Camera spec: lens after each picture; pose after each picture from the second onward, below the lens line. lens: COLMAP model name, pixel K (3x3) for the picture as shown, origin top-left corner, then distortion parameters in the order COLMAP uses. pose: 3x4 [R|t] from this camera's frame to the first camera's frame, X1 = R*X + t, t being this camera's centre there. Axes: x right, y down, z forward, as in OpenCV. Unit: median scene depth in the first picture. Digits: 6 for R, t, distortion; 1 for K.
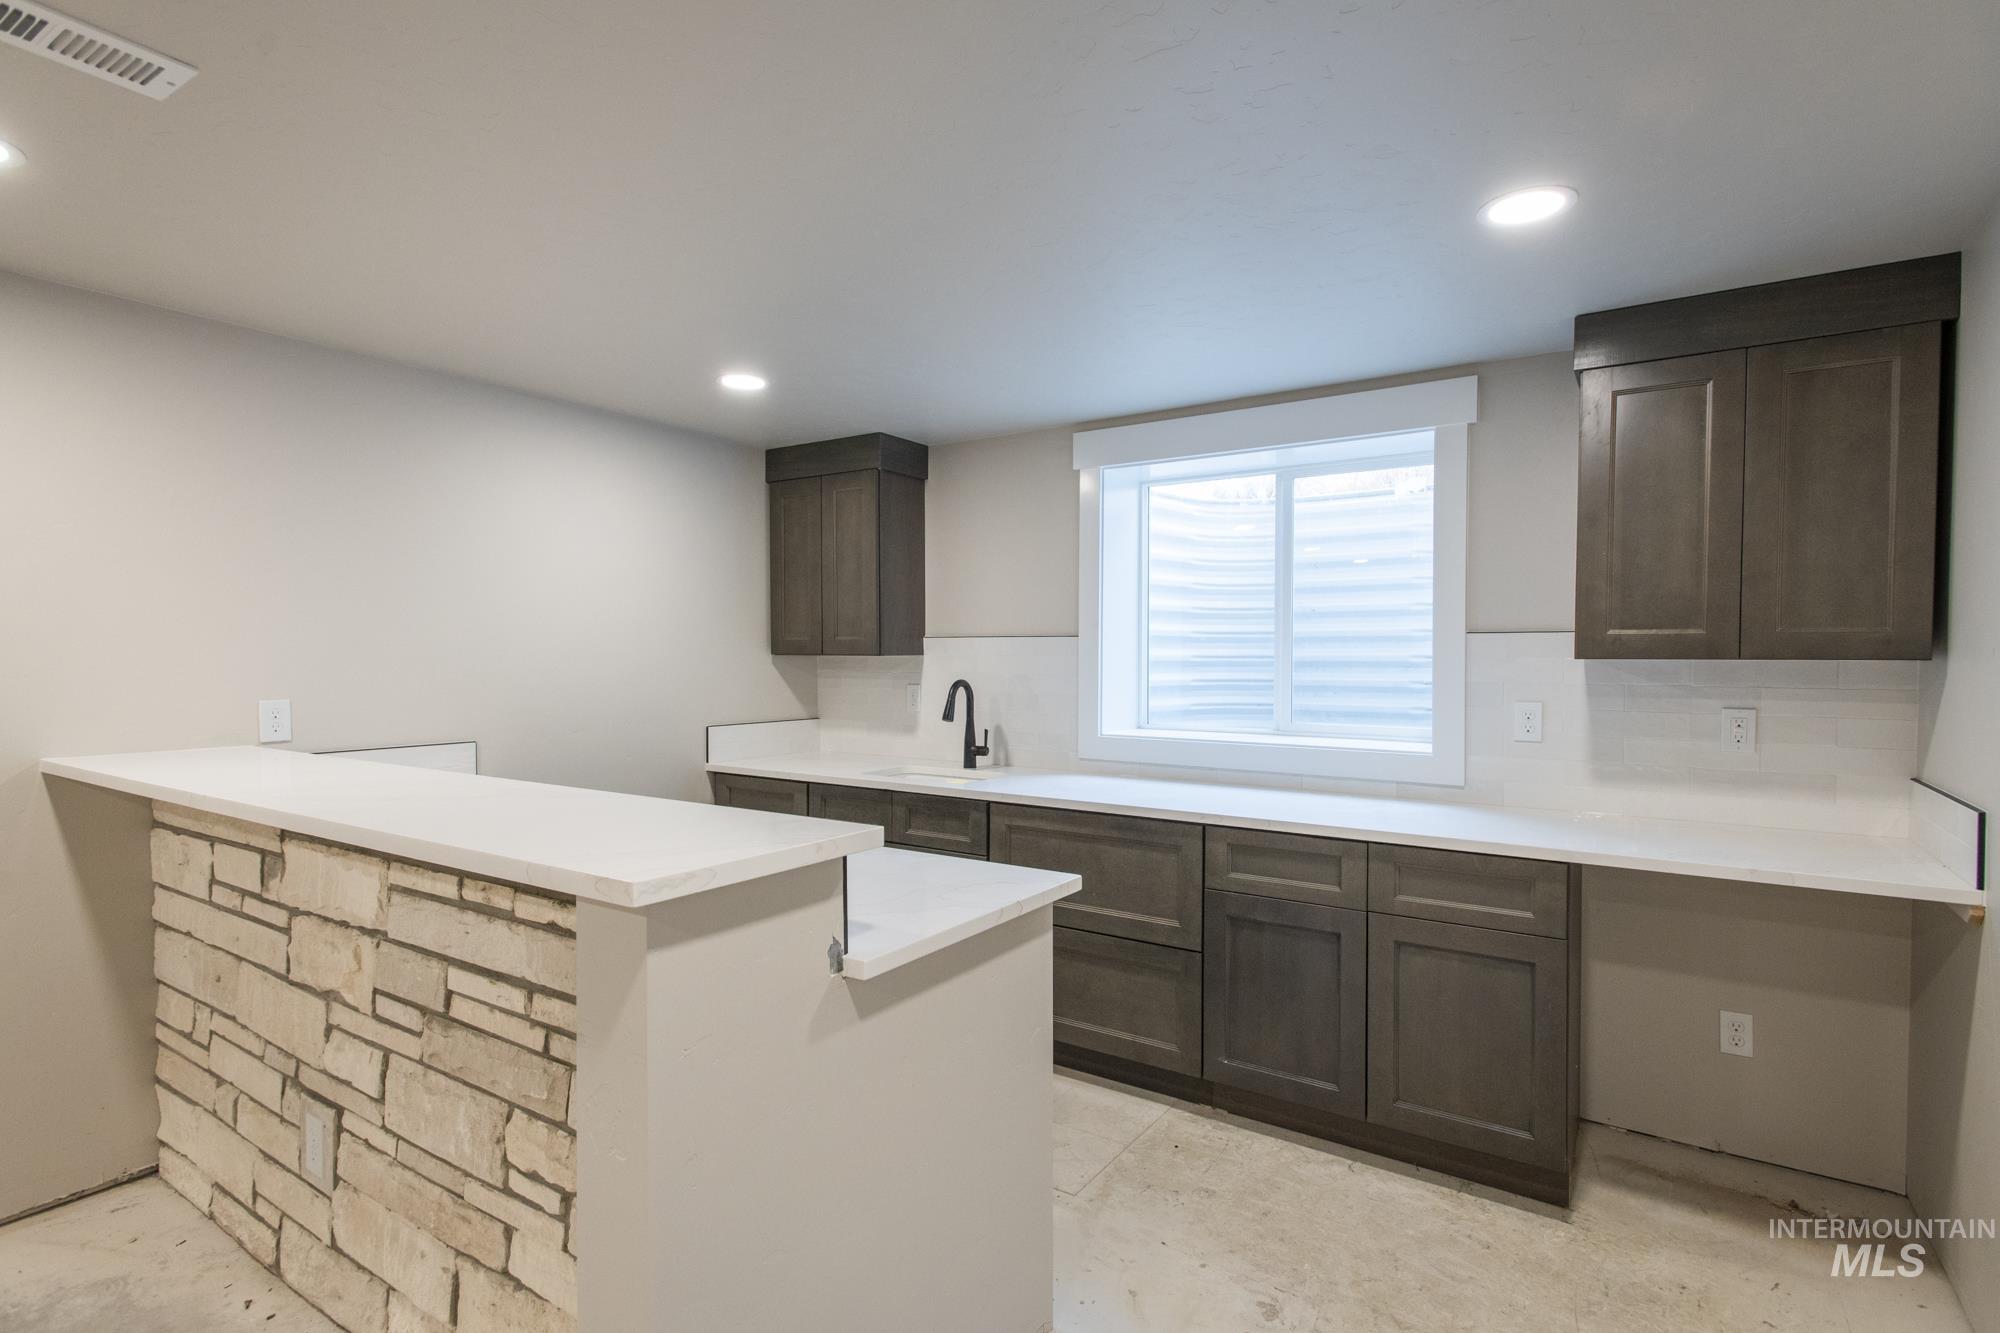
lens RADIAL K [[979.7, 0, 1018.3], [0, 979.7, 634.9], [0, 0, 1]] dist [0.014127, -0.000285]
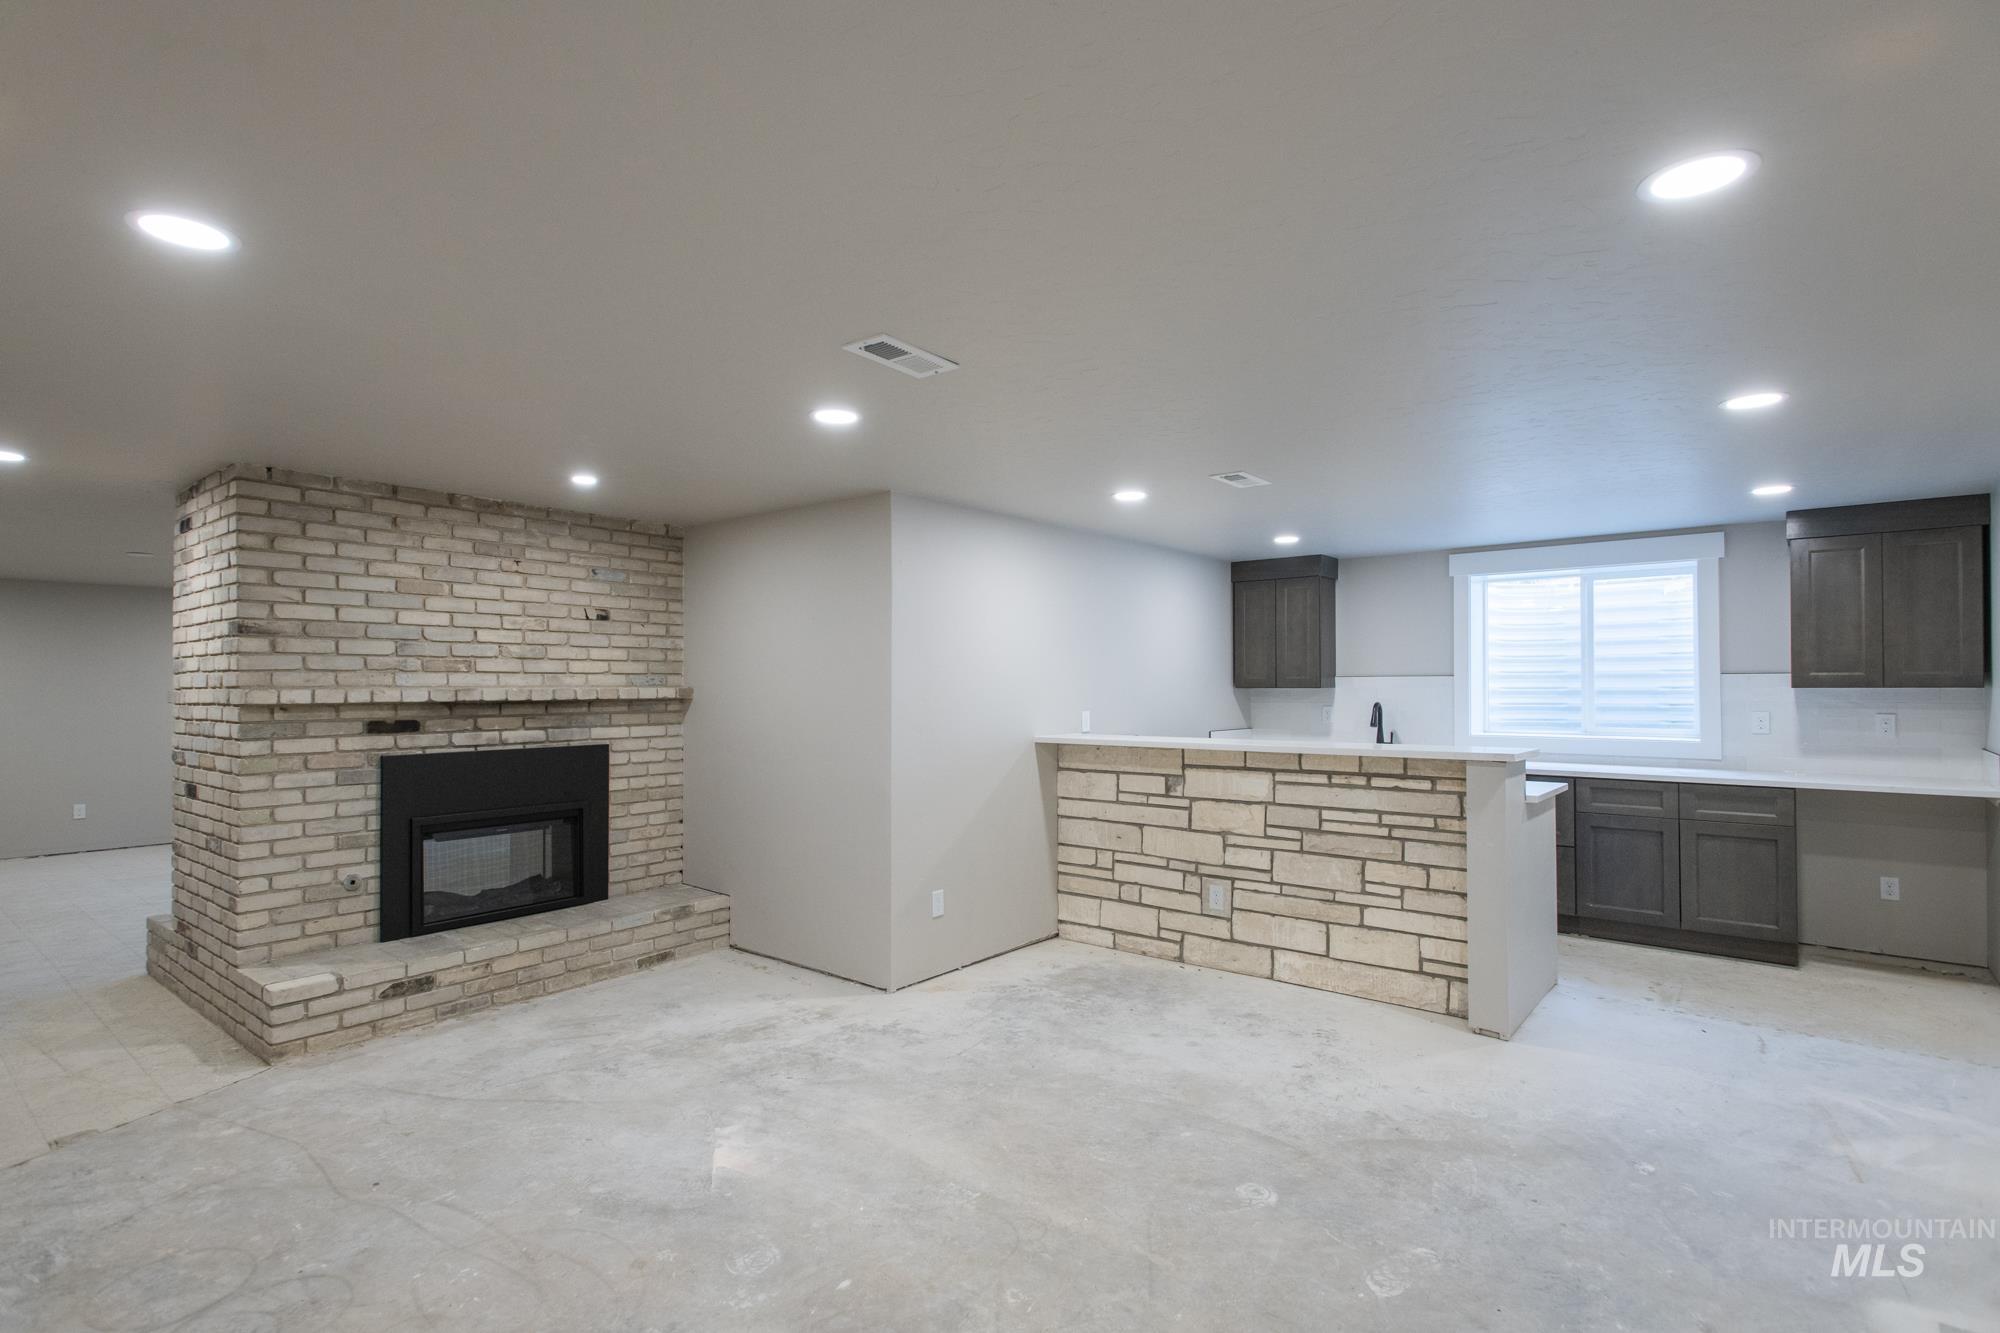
lens RADIAL K [[977.6, 0, 997.2], [0, 977.6, 640.0], [0, 0, 1]] dist [0.002054, -0.000636]
pose [[0.992821, -0.010631, -0.119133, -0.728518], [0.006950, 0.999487, -0.031264, -0.018905], [0.119404, 0.030212, 0.992386, -1.059106]]
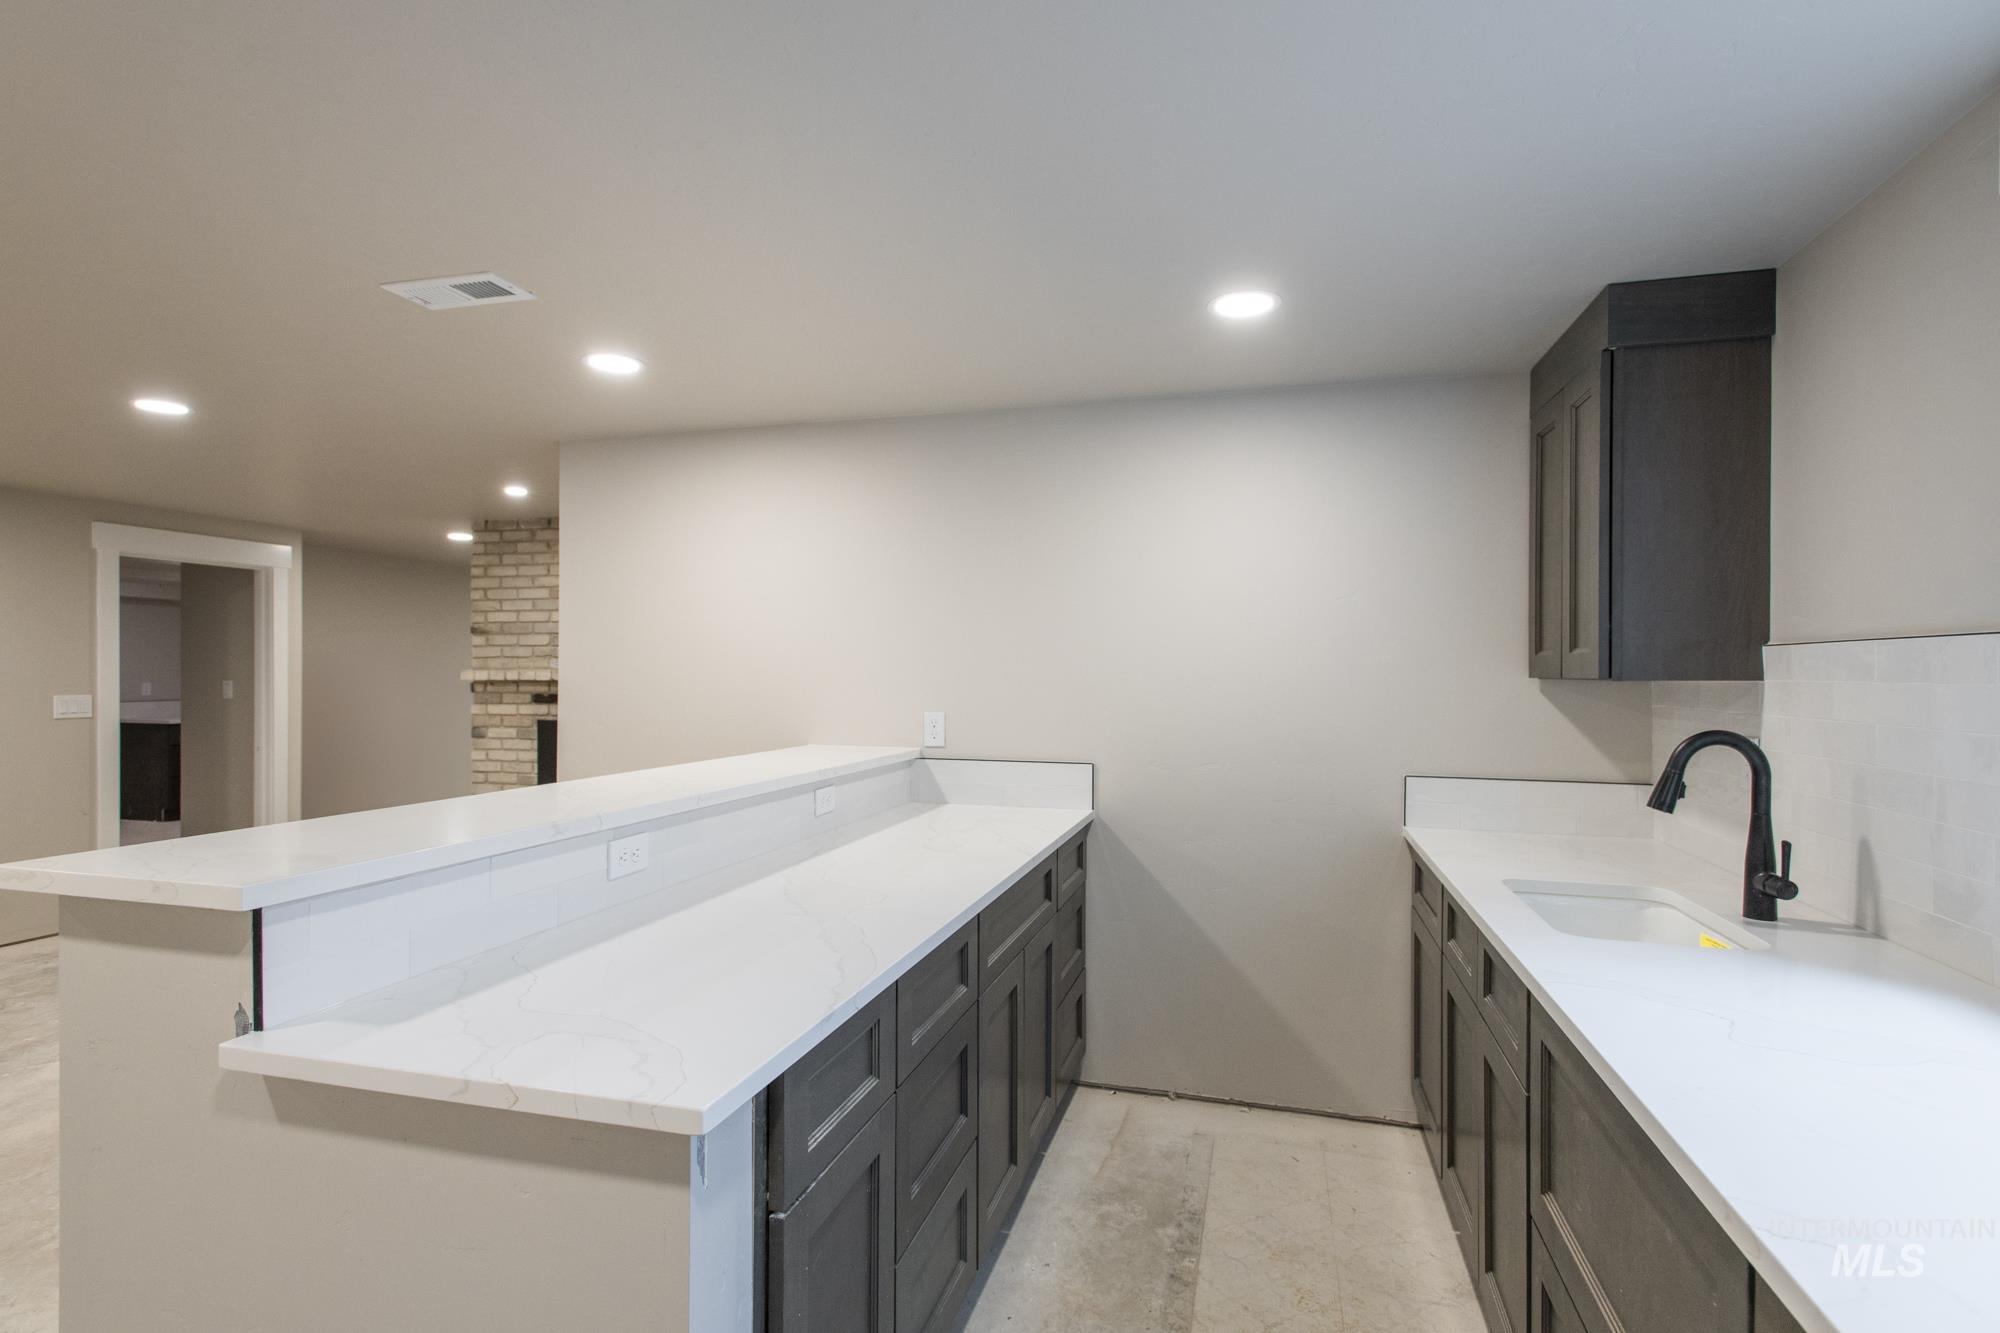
lens RADIAL K [[978.6, 0, 999.9], [0, 978.6, 658.6], [0, 0, 1]] dist [0.003034, 0.000268]
pose [[0.285541, -0.014538, -0.958256, 0.440065], [0.013088, 0.999851, -0.011269, 0.015535], [0.958277, -0.009324, 0.285689, 0.752230]]
